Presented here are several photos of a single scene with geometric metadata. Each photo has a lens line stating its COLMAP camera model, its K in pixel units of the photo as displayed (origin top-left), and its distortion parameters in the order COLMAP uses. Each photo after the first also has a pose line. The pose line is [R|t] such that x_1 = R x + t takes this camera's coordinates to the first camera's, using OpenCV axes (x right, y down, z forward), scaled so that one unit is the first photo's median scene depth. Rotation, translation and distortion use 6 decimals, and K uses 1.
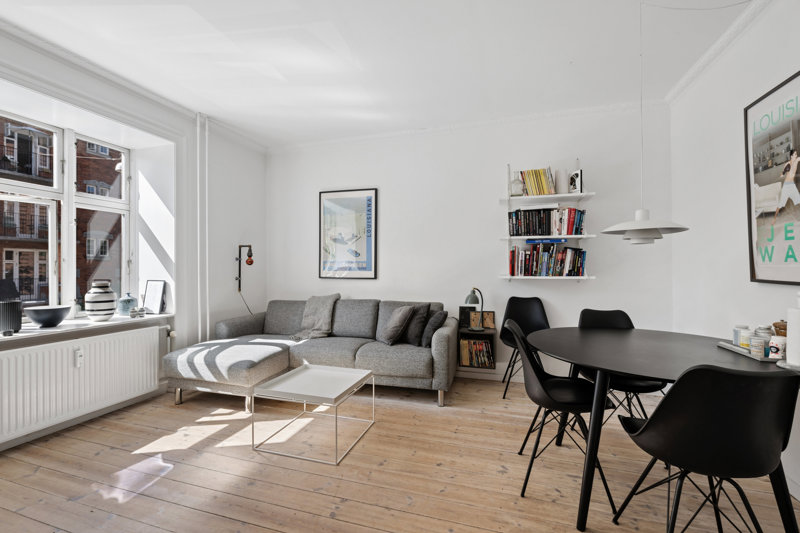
lens RADIAL K [[354.3, 0, 401.4], [0, 354.3, 266.6], [0, 0, 1]] dist [-0.001601, -0.000752]
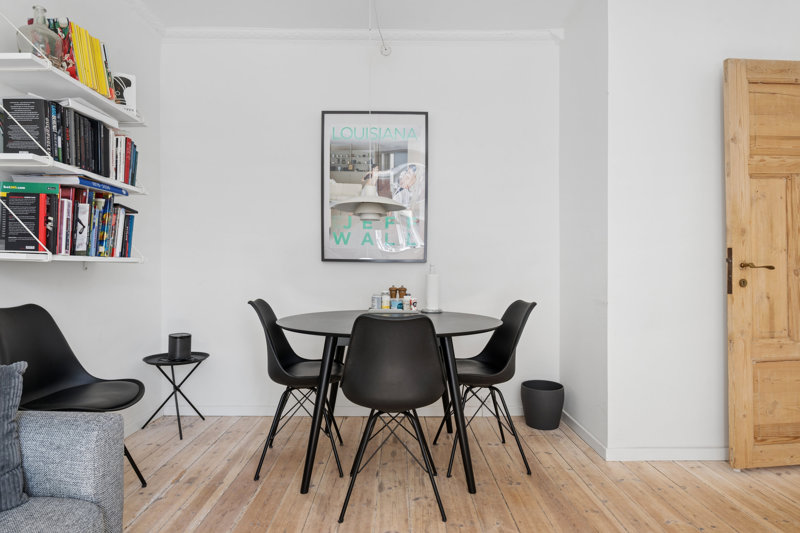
lens RADIAL K [[450.3, 0, 402.1], [0, 450.3, 270.1], [0, 0, 1]] dist [0.001424, -0.000820]
pose [[-0.306897, -0.006431, 0.951721, -0.337531], [-0.004713, 0.999975, 0.005238, 0.041613], [-0.951731, -0.002878, -0.306920, 0.792571]]
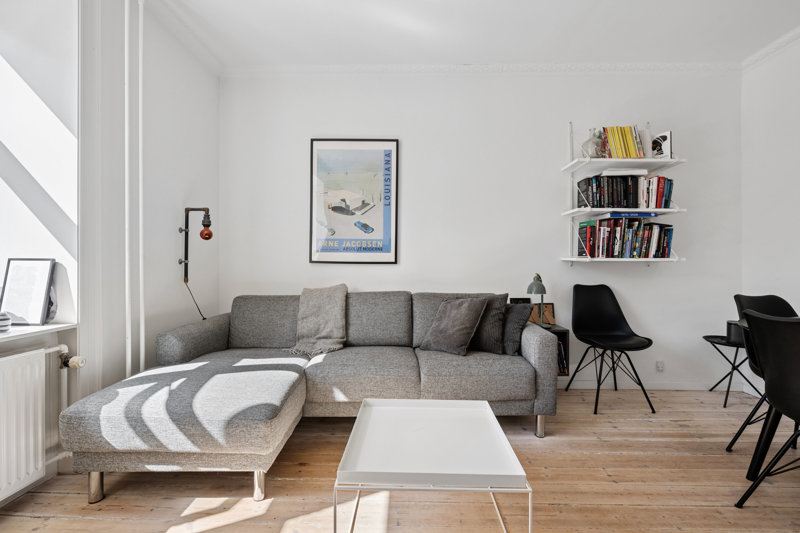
lens RADIAL K [[354.3, 0, 400.5], [0, 354.3, 263.8], [0, 0, 1]] dist [-0.001601, -0.000752]
pose [[0.958522, 0.005527, 0.284965, -0.339250], [-0.005641, 0.999984, -0.000422, 0.044532], [-0.284963, -0.001203, 0.958538, 0.370194]]
